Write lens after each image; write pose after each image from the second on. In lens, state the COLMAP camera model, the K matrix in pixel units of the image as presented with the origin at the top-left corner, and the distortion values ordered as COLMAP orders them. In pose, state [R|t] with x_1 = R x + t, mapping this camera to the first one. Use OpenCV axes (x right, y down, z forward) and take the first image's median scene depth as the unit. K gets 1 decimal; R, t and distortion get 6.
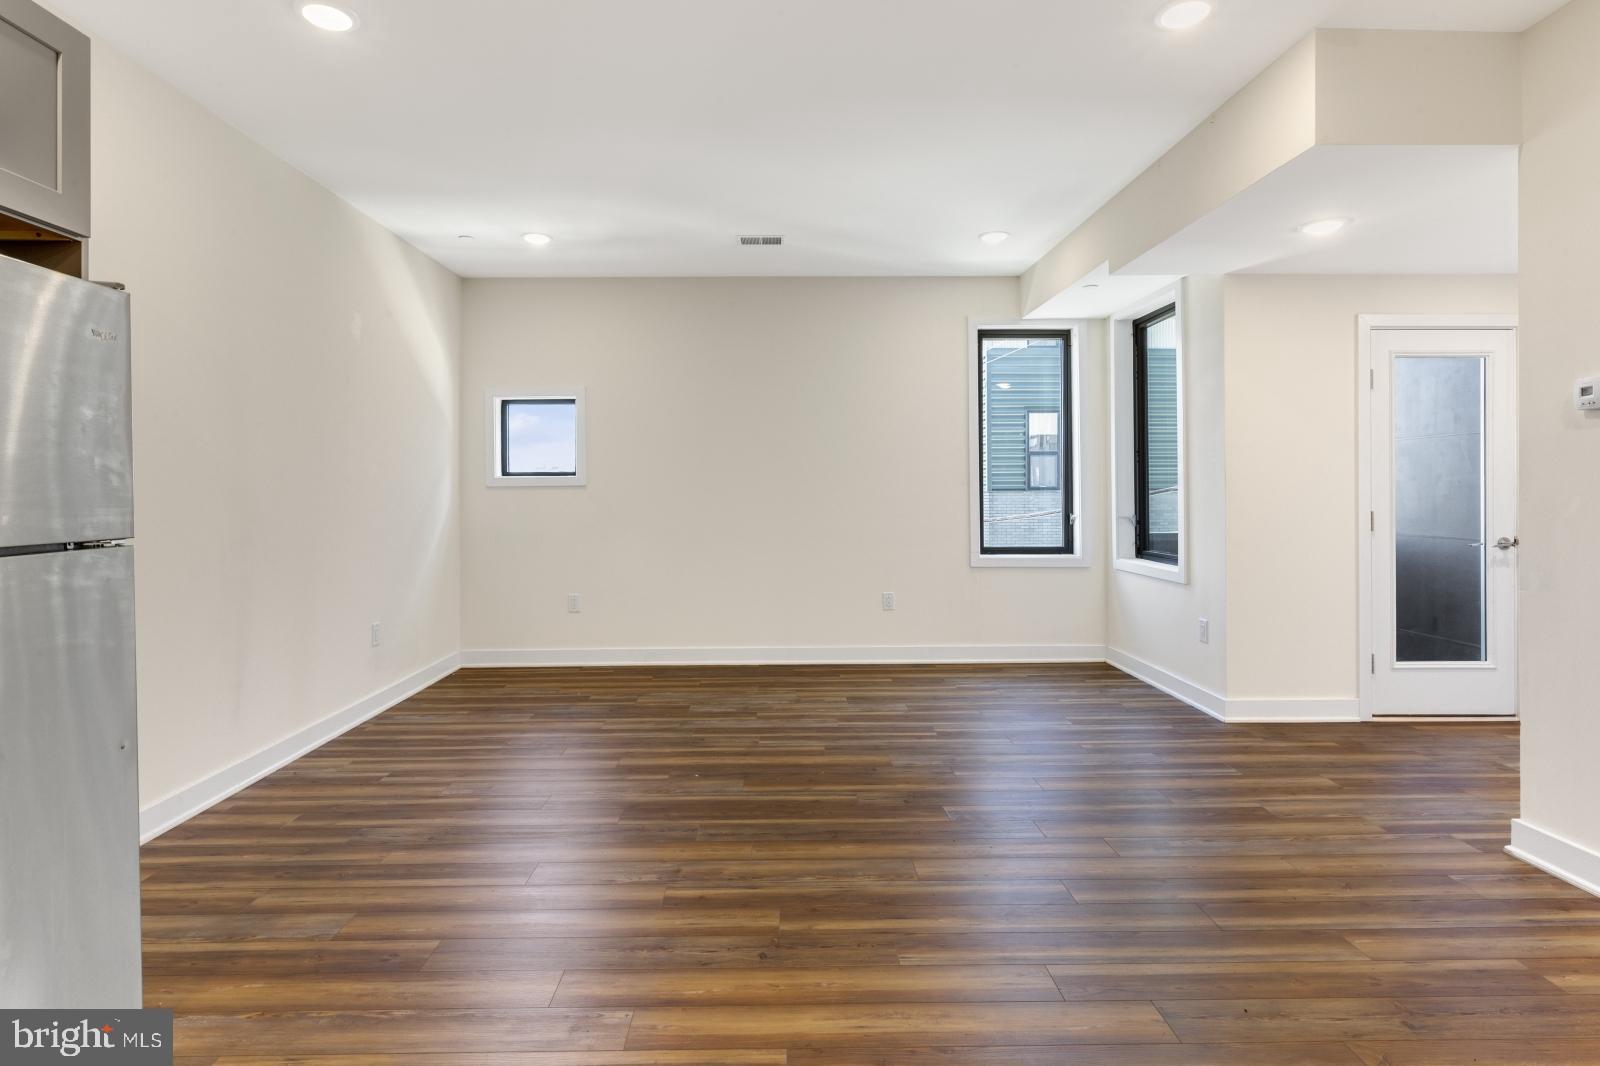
lens RADIAL K [[787.7, 0, 782.7], [0, 787.7, 539.6], [0, 0, 1]] dist [-0.003484, 0.000497]
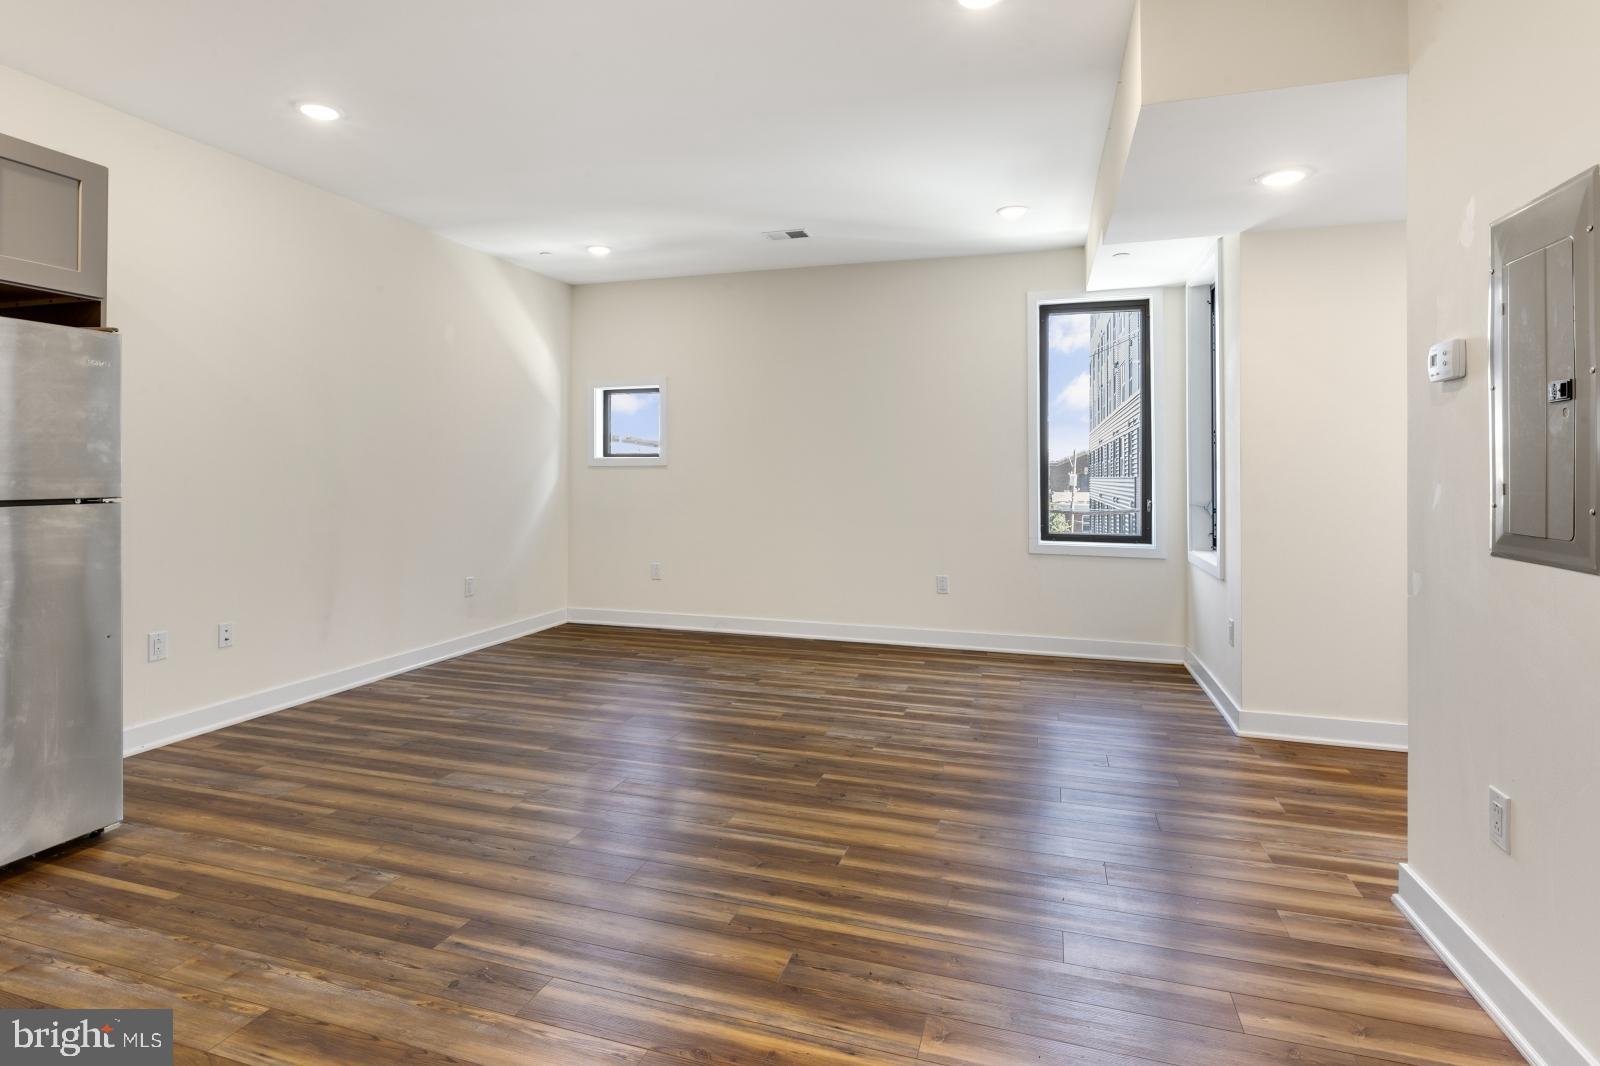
lens RADIAL K [[787.7, 0, 782.7], [0, 787.7, 539.6], [0, 0, 1]] dist [-0.003484, 0.000497]
pose [[0.951095, 0.035730, -0.306824, 0.314283], [-0.028748, 0.999215, 0.027245, -0.000495], [0.307556, -0.017092, 0.951376, -0.008416]]
